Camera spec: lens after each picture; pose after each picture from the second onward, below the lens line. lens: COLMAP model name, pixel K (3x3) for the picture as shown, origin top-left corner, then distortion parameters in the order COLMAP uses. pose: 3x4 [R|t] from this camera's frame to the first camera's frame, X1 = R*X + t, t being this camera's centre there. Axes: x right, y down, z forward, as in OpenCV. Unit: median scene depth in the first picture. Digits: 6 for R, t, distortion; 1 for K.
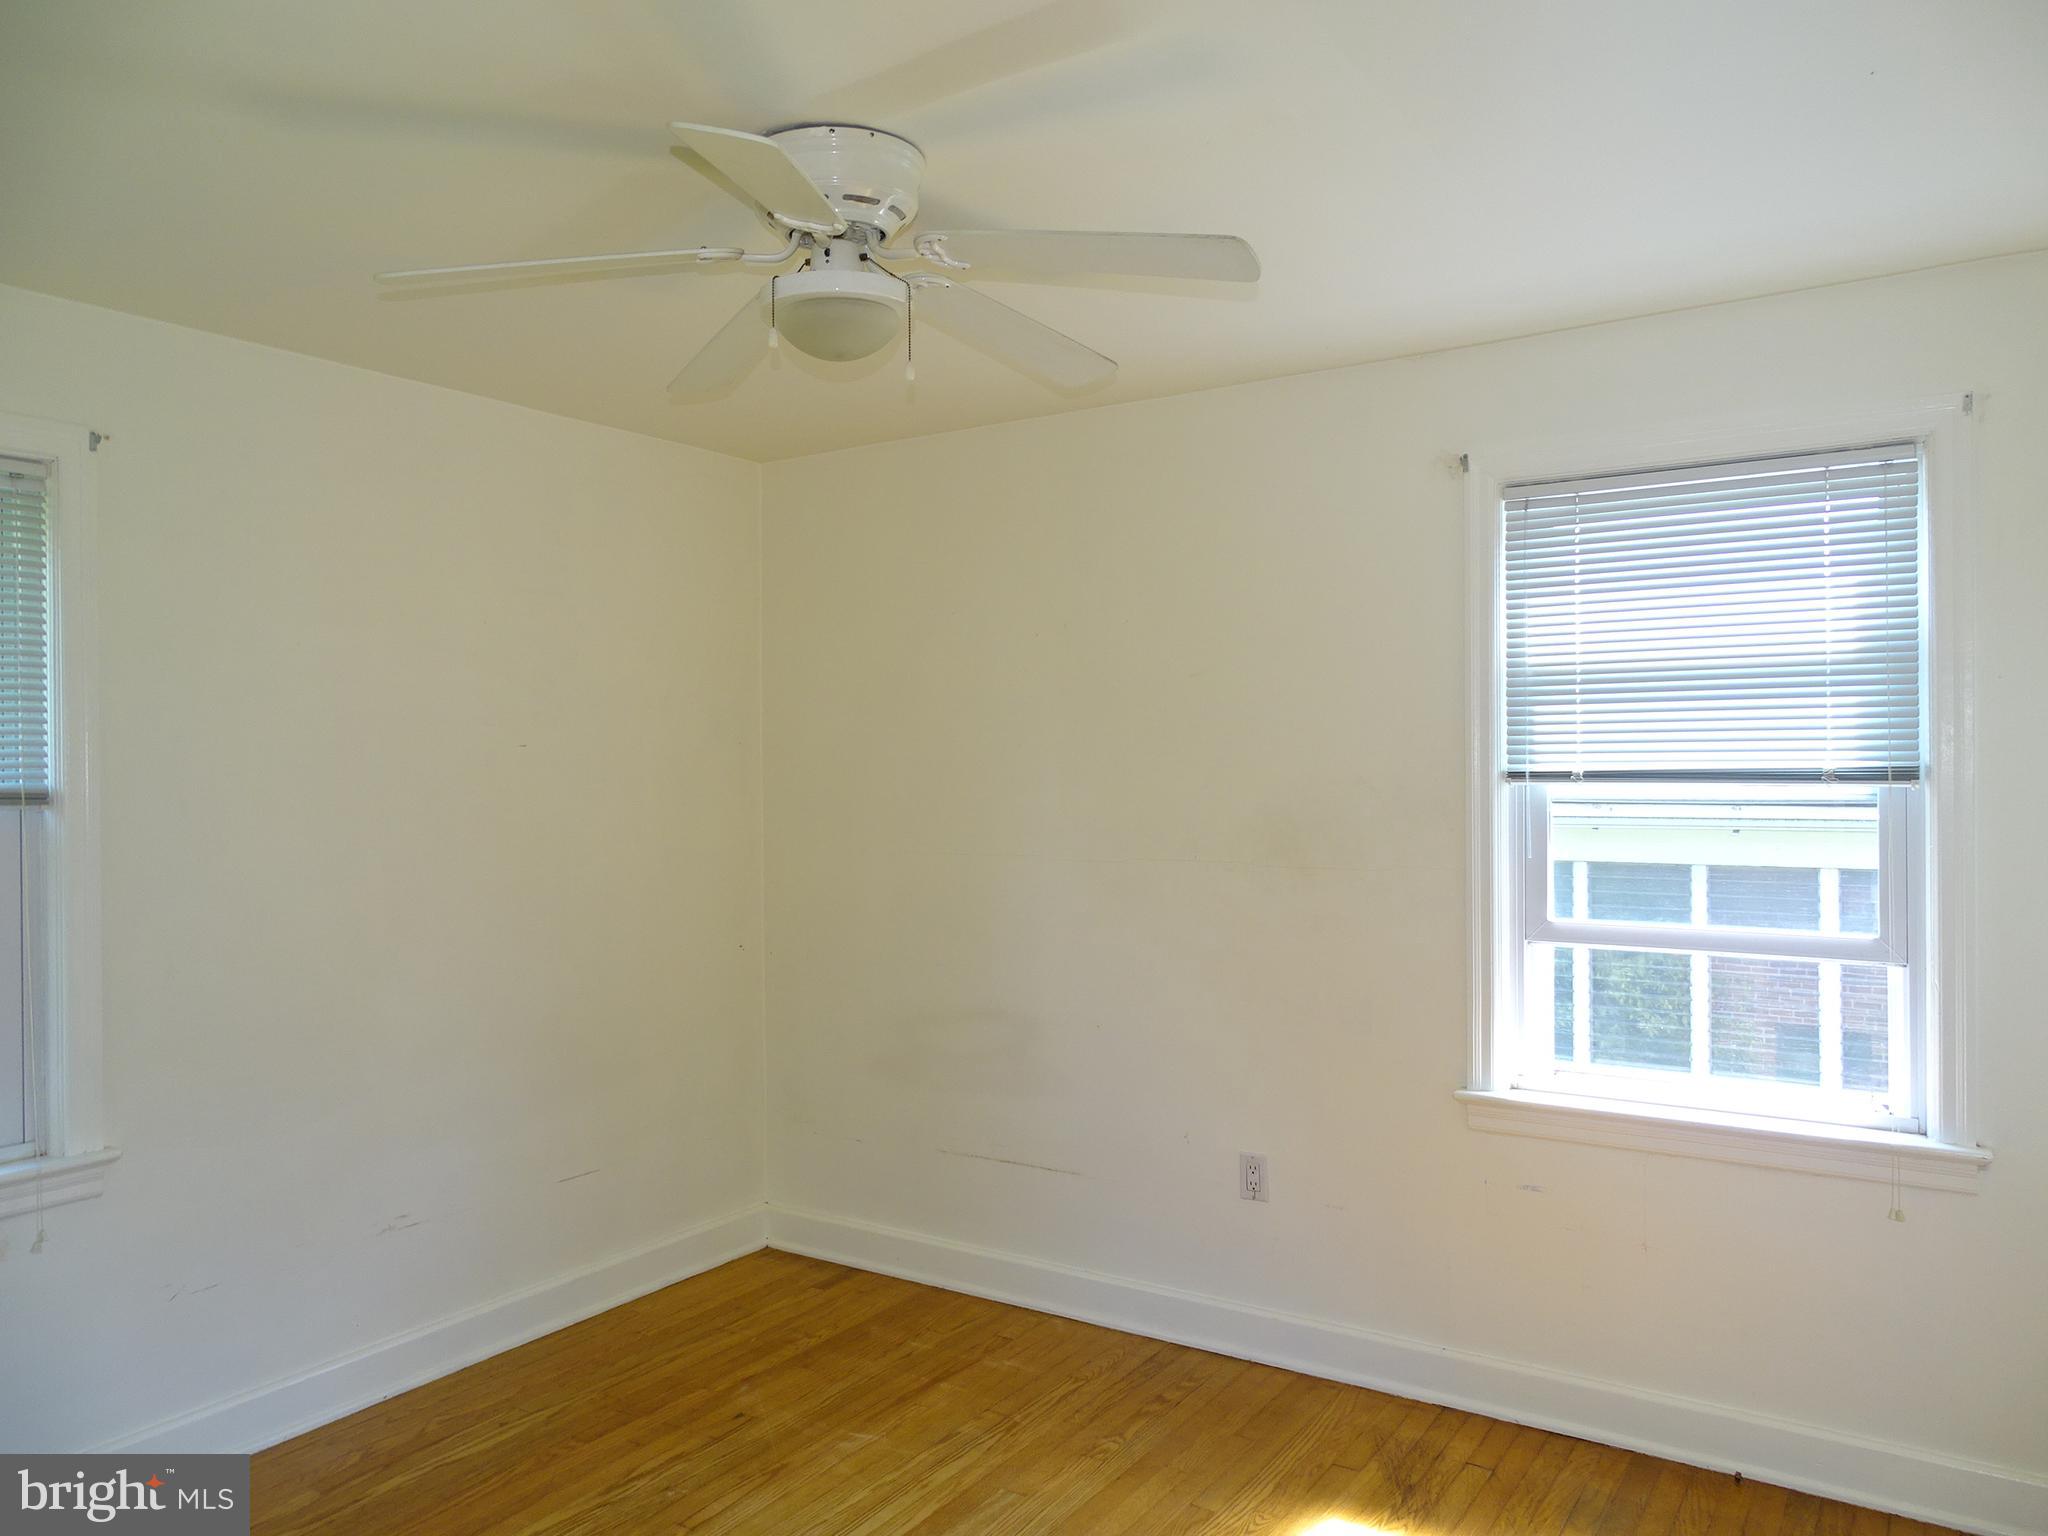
lens RADIAL K [[1454.5, 0, 1028.2], [0, 1454.5, 761.7], [0, 0, 1]] dist [0.006355, -0.002240]
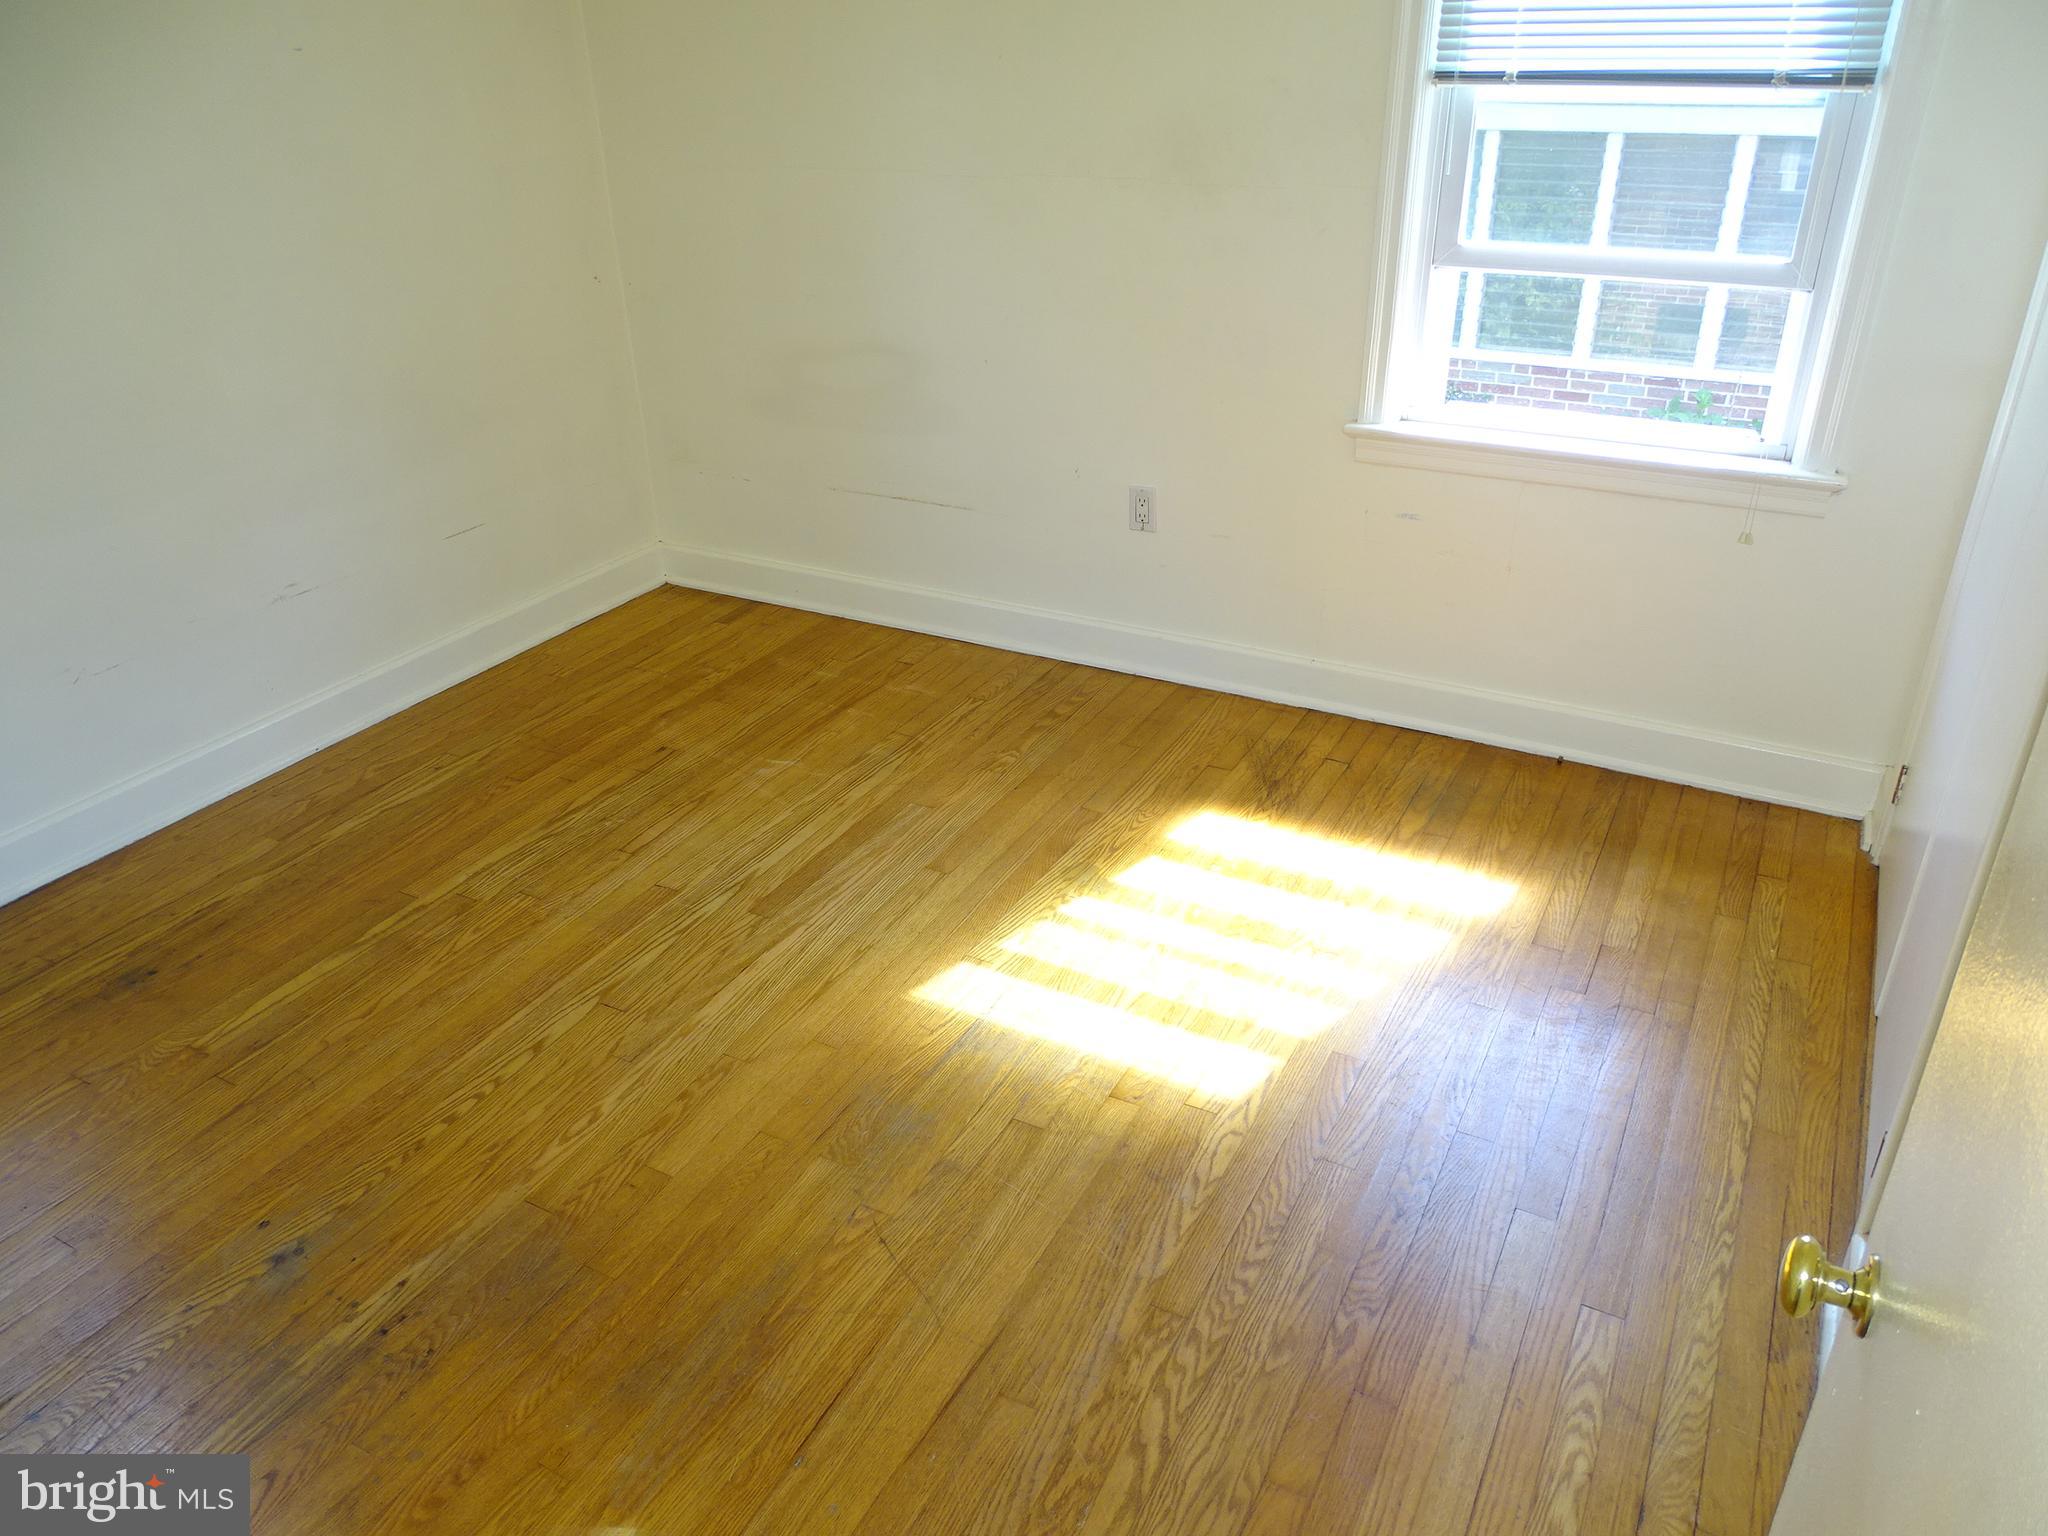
lens RADIAL K [[1459.0, 0, 1023.5], [0, 1459.0, 755.6], [0, 0, 1]] dist [0.008444, -0.007020]
pose [[0.996728, -0.048279, 0.064828, -0.003020], [0.012640, 0.885252, 0.464941, -0.043258], [-0.079836, -0.462600, 0.882965, 0.029090]]
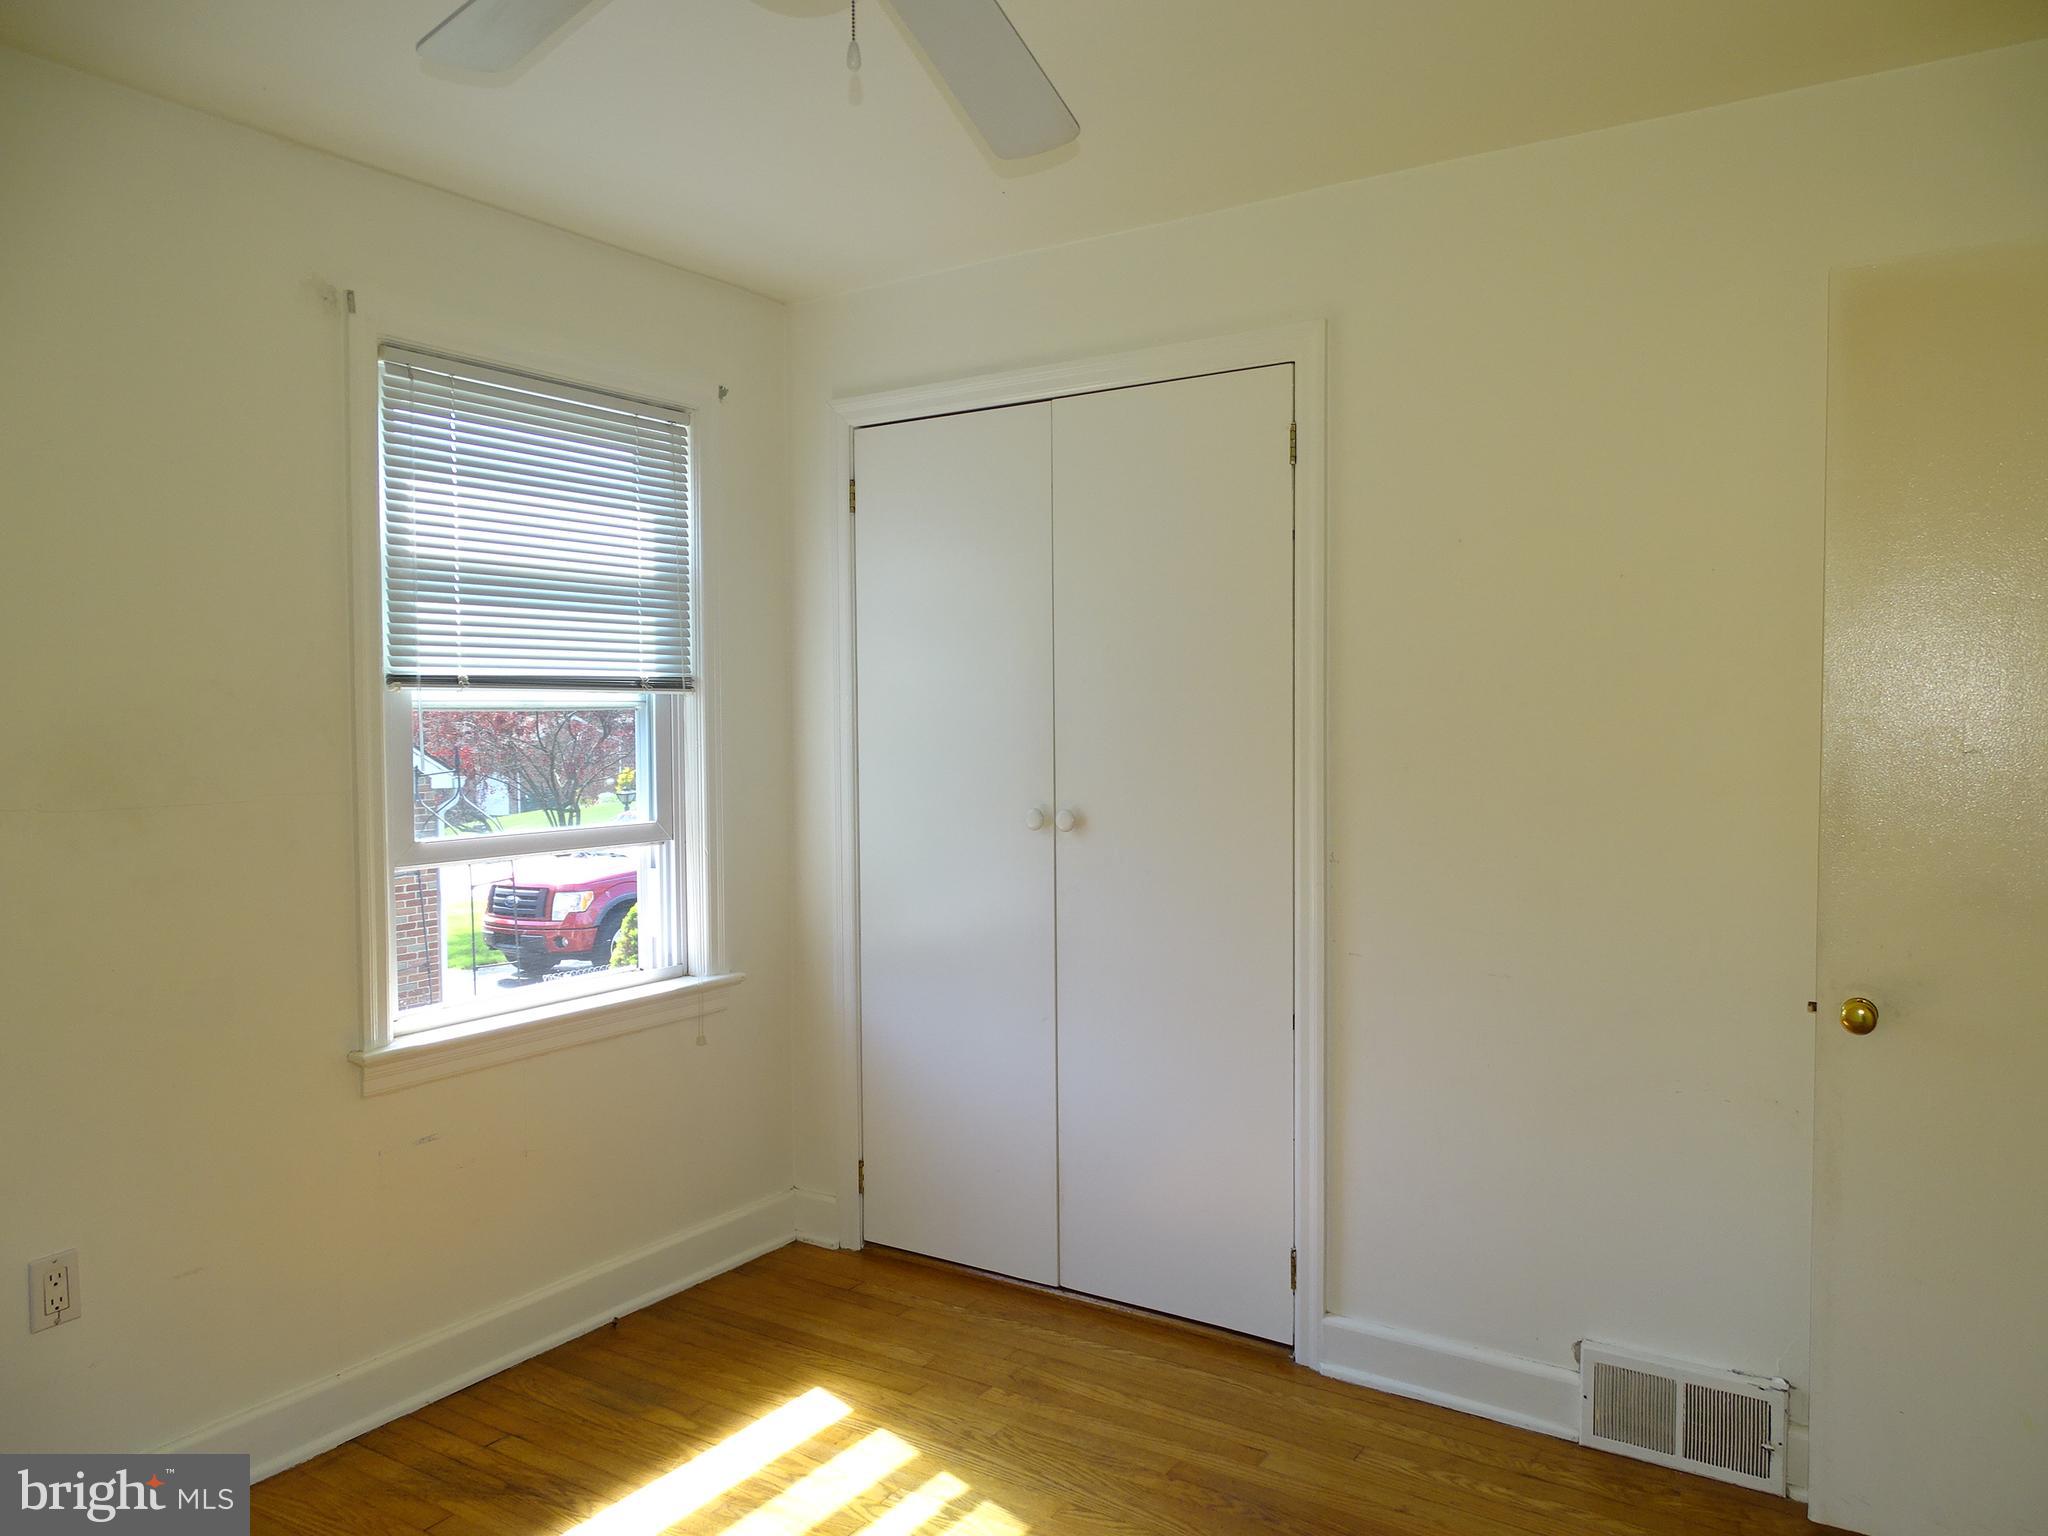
lens RADIAL K [[1459.0, 0, 1026.7], [0, 1459.0, 759.2], [0, 0, 1]] dist [0.008444, -0.007020]
pose [[-0.000088, -0.026364, 0.999652, -0.563716], [0.004679, 0.999641, 0.026364, 0.037180], [-0.999989, 0.004679, 0.000035, 0.644681]]
